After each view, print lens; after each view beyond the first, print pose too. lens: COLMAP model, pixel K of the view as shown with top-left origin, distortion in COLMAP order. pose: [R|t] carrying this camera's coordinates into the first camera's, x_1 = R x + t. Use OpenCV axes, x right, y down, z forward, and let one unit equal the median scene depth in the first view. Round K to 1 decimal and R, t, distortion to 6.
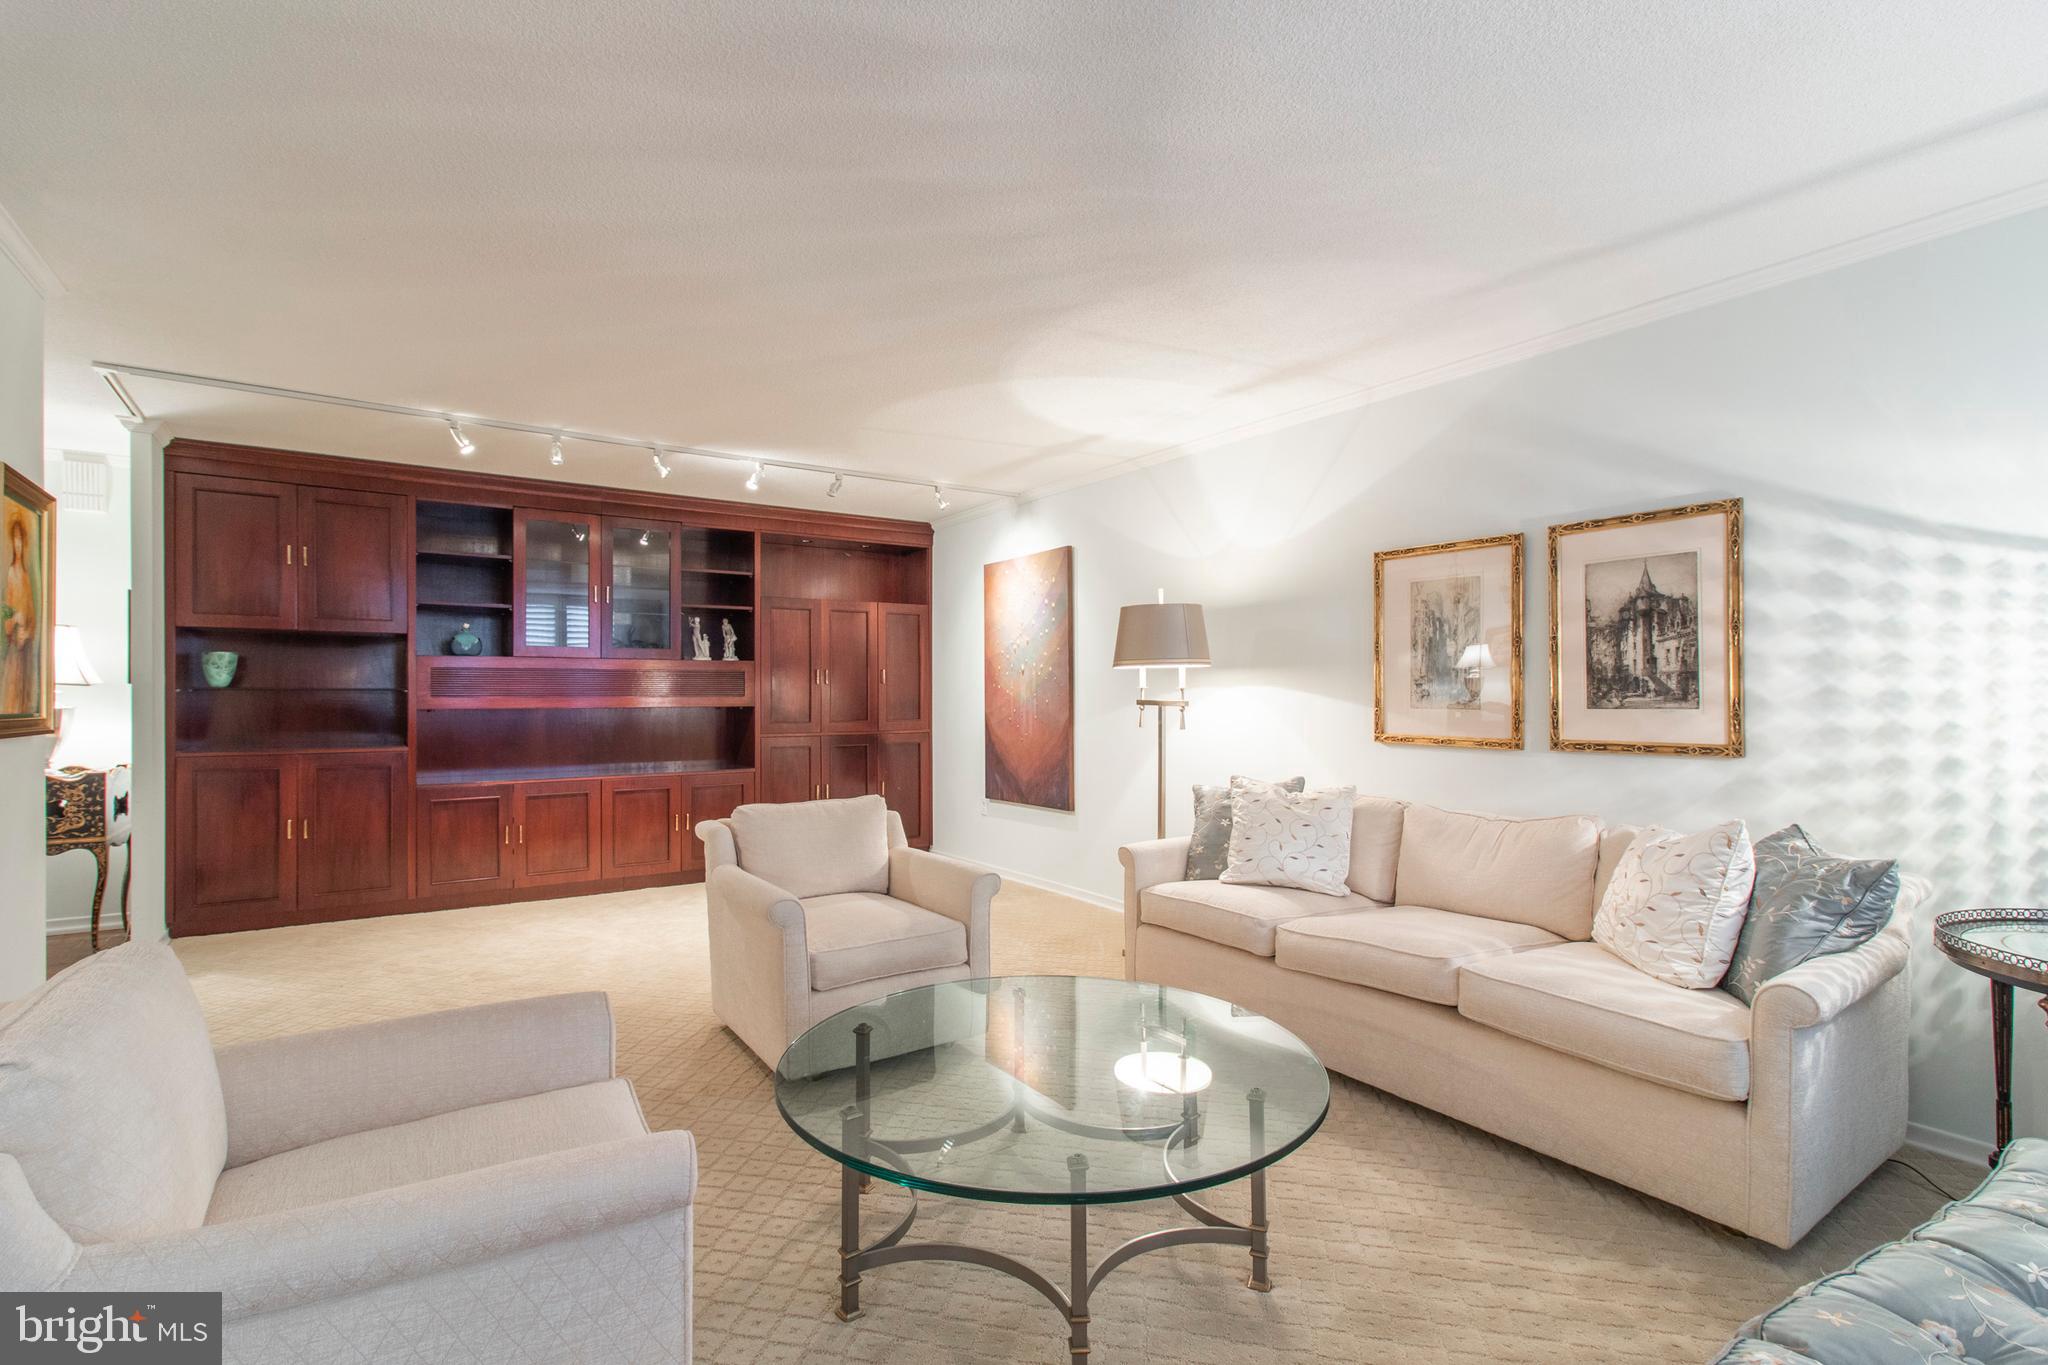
lens RADIAL K [[959.3, 0, 1035.7], [0, 959.3, 700.8], [0, 0, 1]] dist [0.002278, 0.001408]
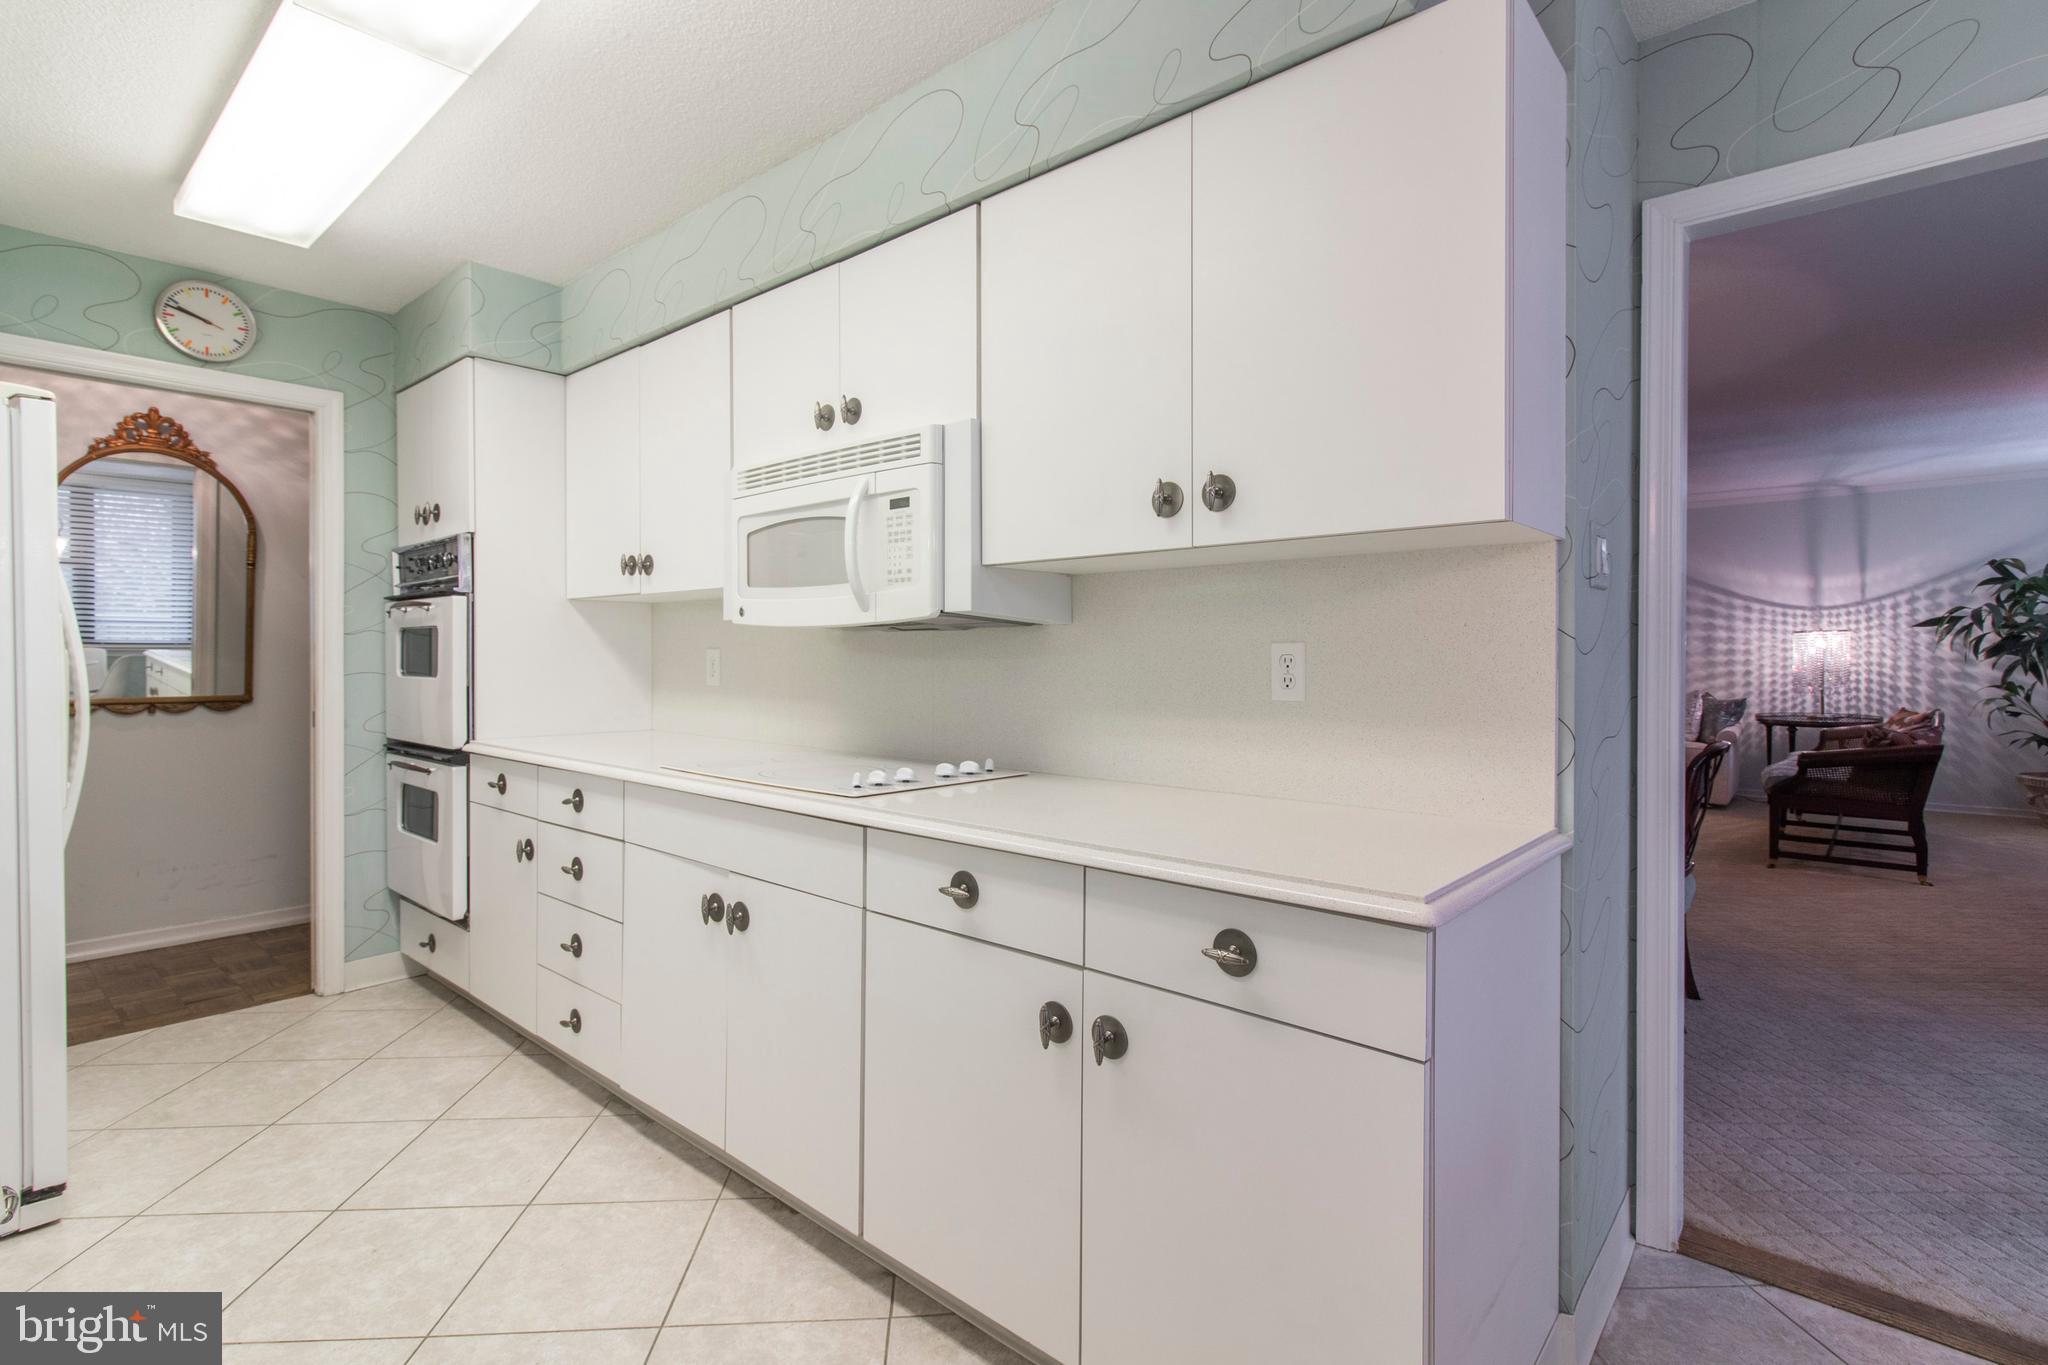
lens RADIAL K [[959.3, 0, 1014.5], [0, 959.3, 666.3], [0, 0, 1]] dist [0.002278, 0.001408]
pose [[0.970929, -0.005574, 0.239301, -1.737517], [0.003712, 0.999959, 0.008231, 0.009146], [-0.239337, -0.007103, 0.970911, -1.206153]]
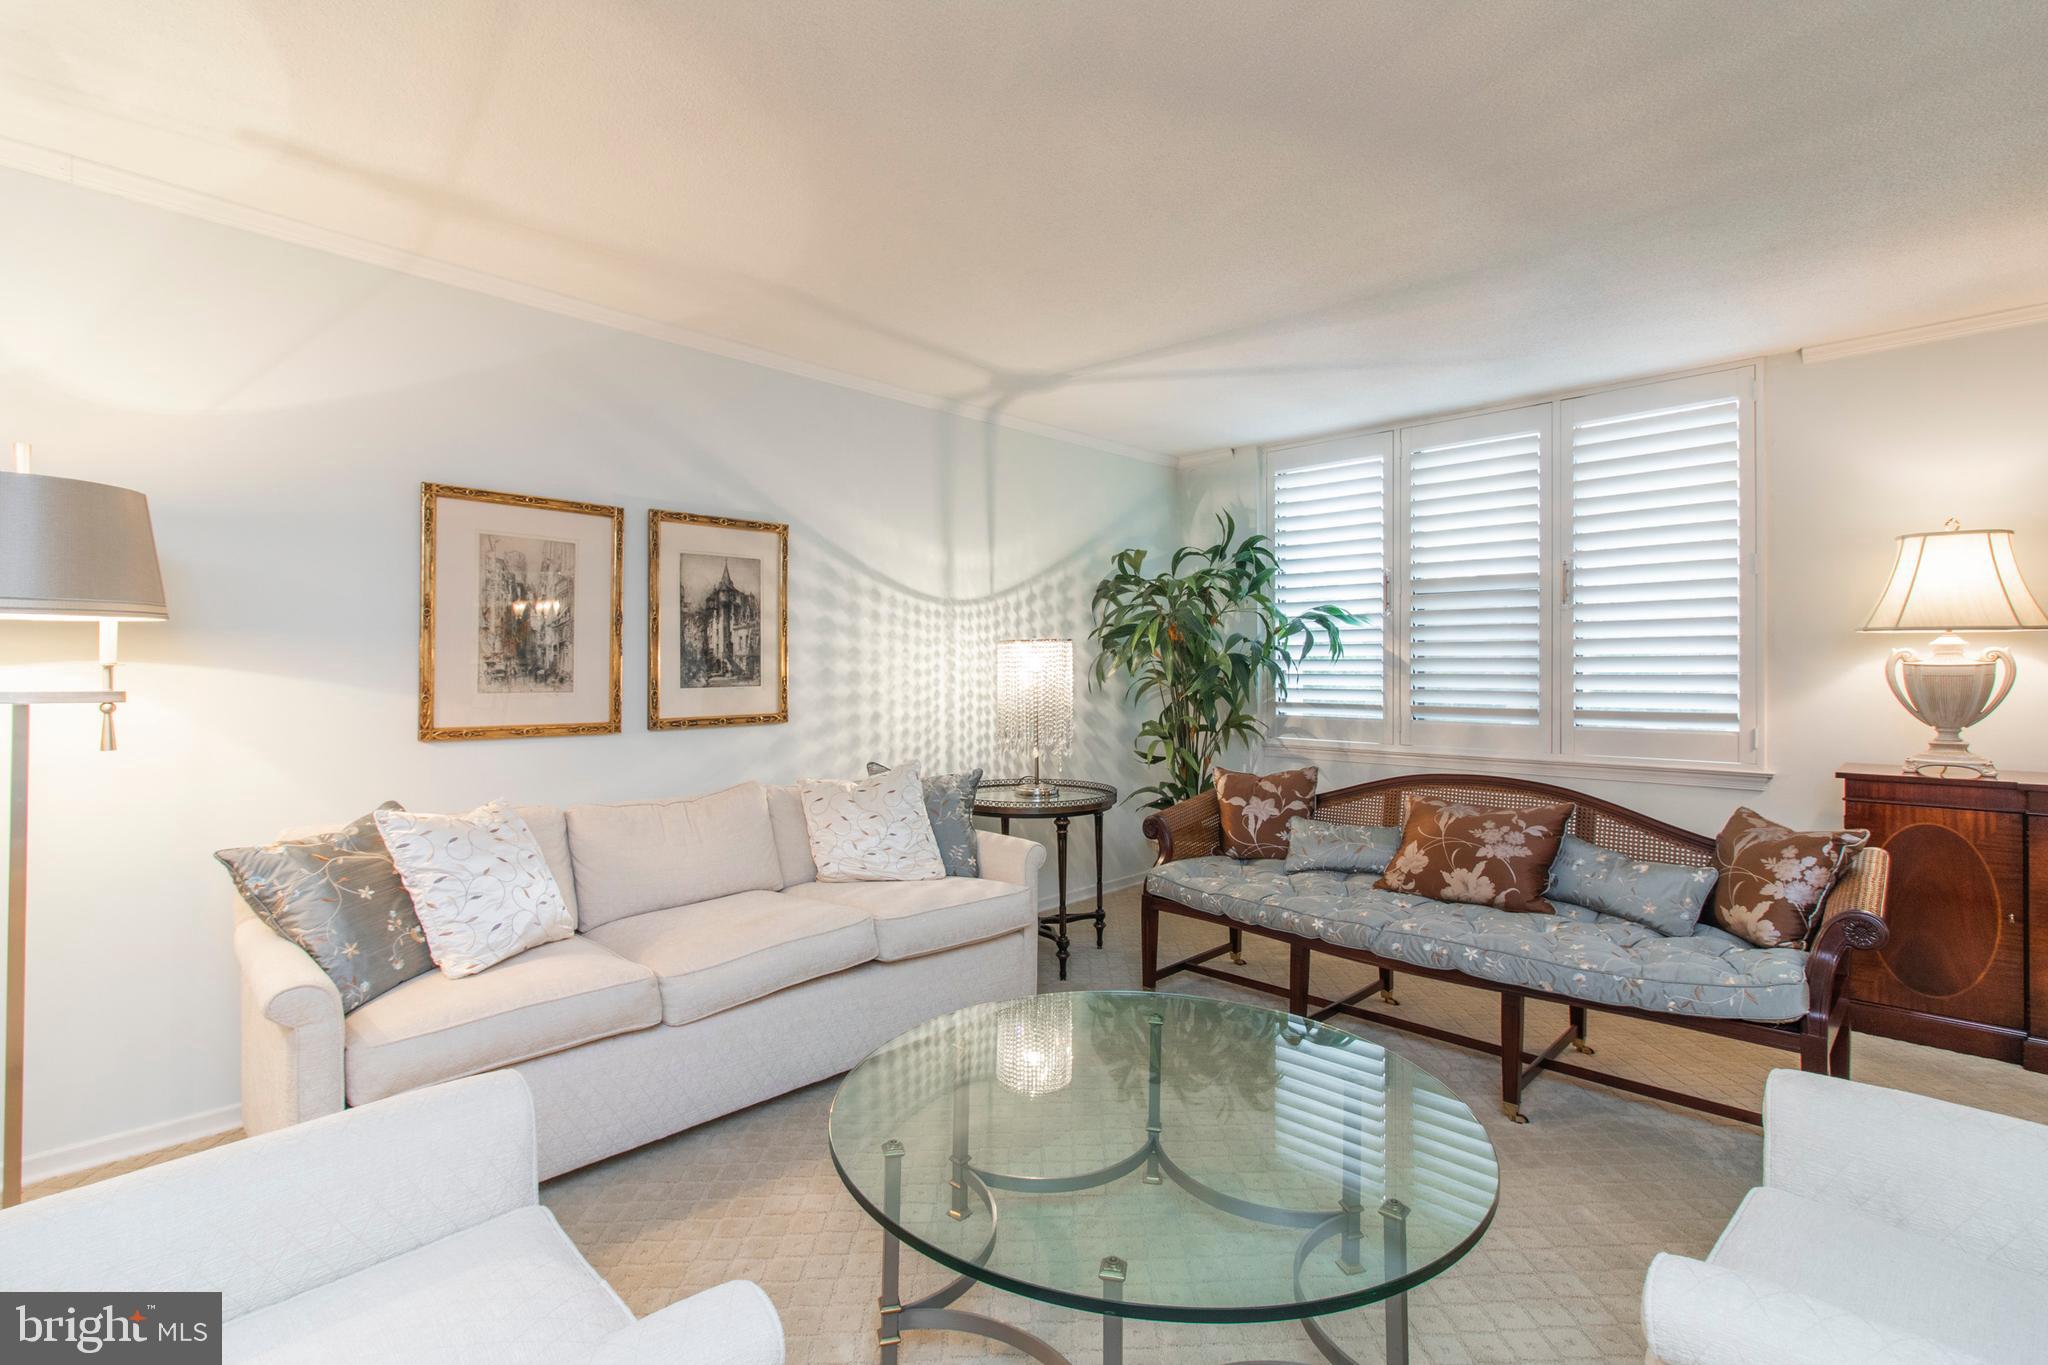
lens RADIAL K [[959.3, 0, 1027.6], [0, 959.3, 669.4], [0, 0, 1]] dist [0.002278, 0.001408]
pose [[-0.204505, 0.000126, 0.978865, -0.577341], [0.005922, 0.999982, 0.001109, -0.011839], [-0.978848, 0.006024, -0.204502, 0.878928]]
